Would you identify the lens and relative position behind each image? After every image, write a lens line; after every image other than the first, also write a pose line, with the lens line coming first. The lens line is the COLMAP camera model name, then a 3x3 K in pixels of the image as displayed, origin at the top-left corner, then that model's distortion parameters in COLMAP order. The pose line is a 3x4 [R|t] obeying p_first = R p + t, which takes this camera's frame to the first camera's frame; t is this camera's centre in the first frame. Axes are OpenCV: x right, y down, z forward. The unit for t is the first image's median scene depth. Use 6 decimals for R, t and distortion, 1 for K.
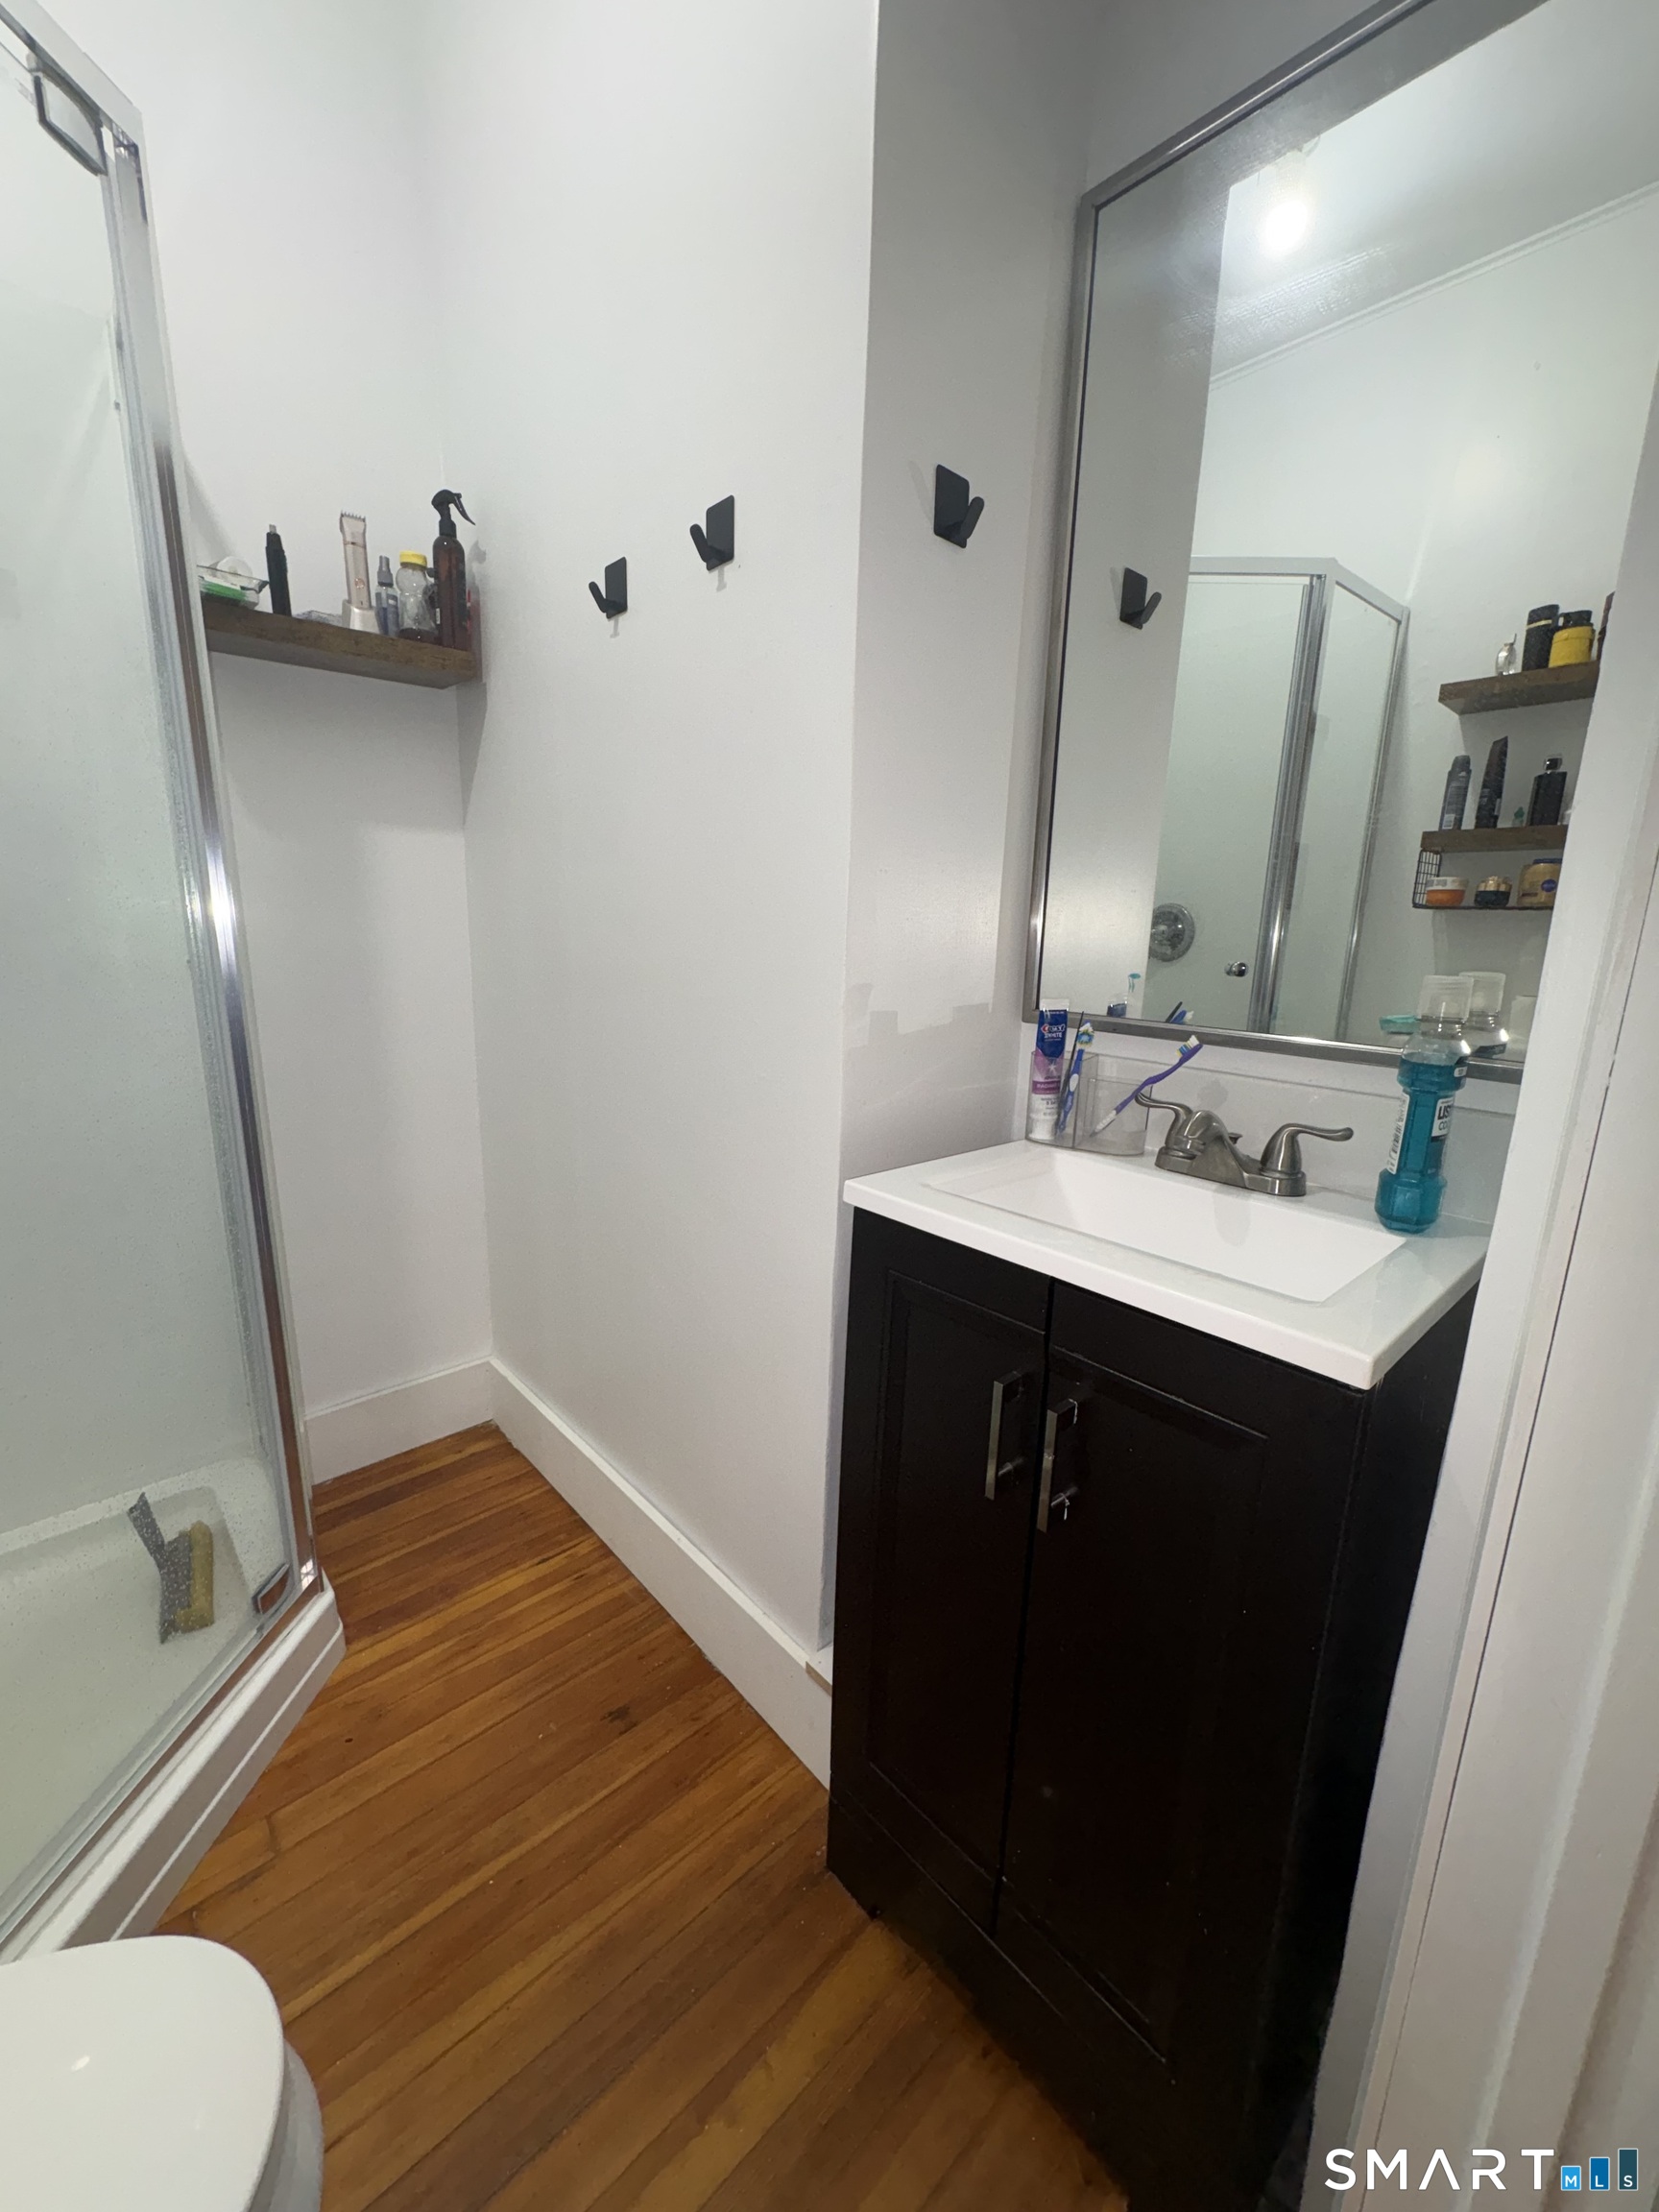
lens RADIAL K [[881.6, 0, 829.5], [0, 881.6, 1106.0], [0, 0, 1]] dist [0.000531, -0.000121]
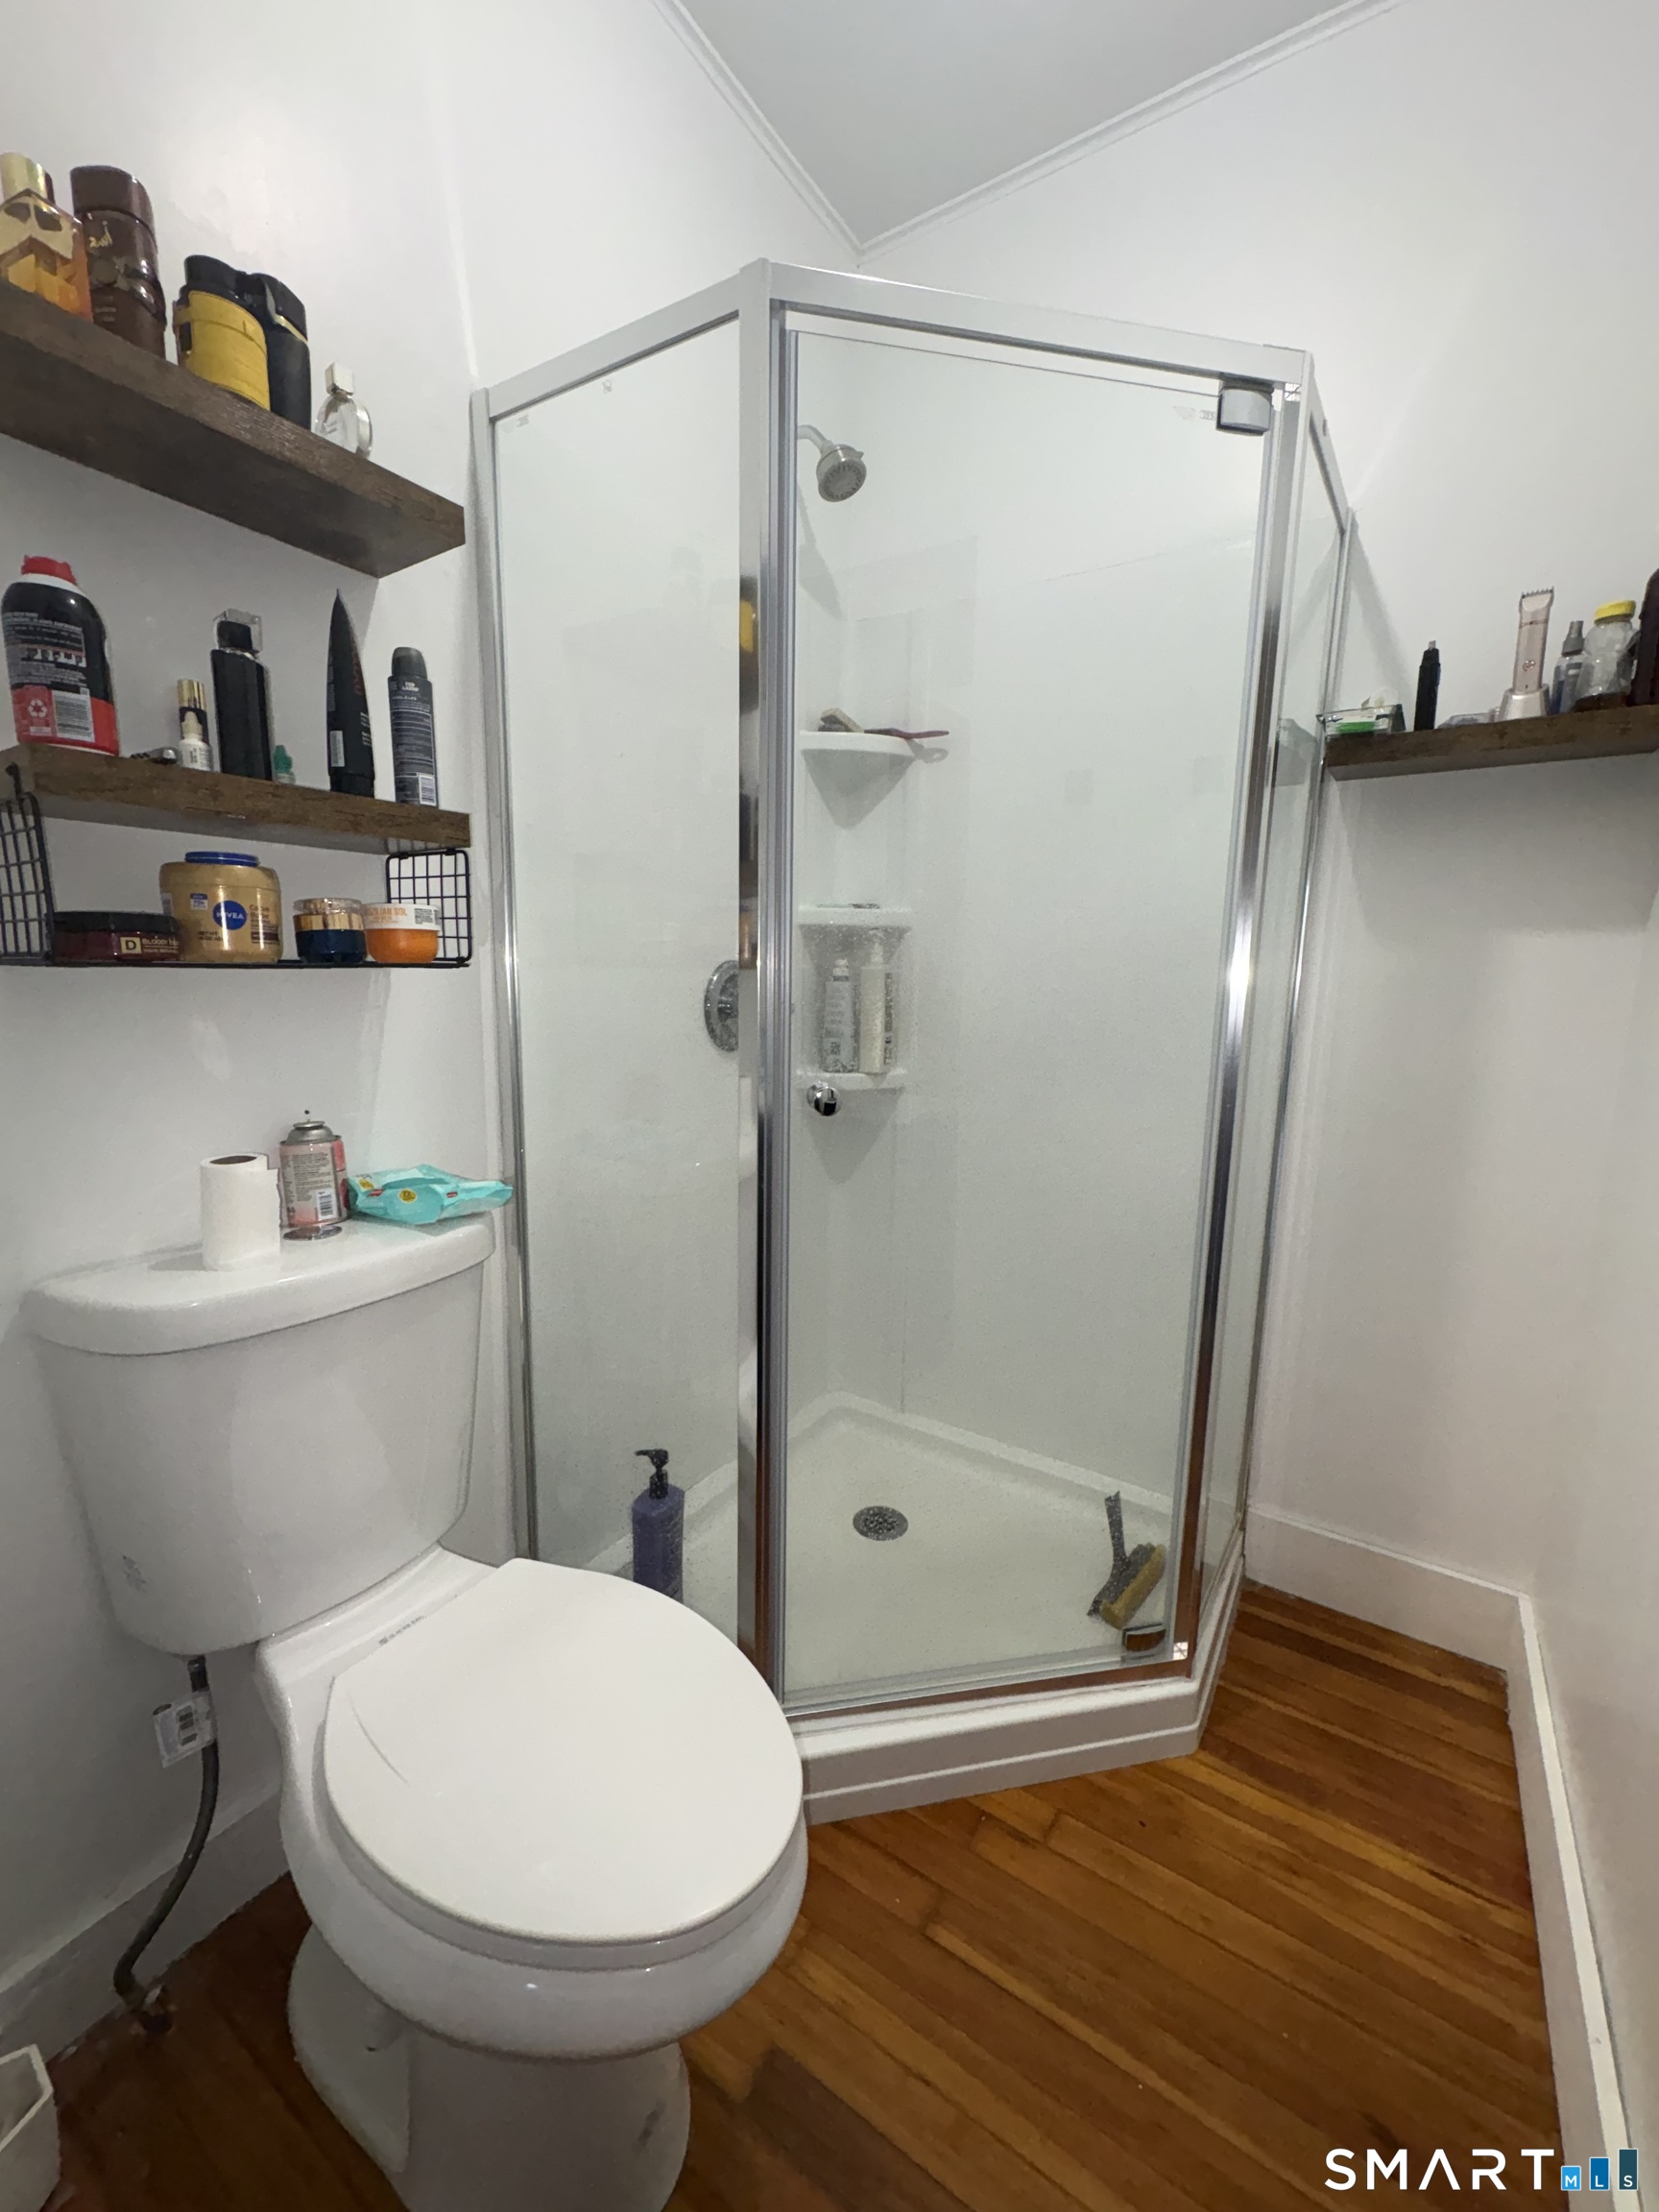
lens RADIAL K [[881.6, 0, 829.5], [0, 881.6, 1106.0], [0, 0, 1]] dist [0.000531, -0.000121]
pose [[0.246983, 0.139688, -0.958899, 0.197039], [-0.223054, 0.971178, 0.084025, -0.081754], [0.942999, 0.193133, 0.271022, 0.183595]]
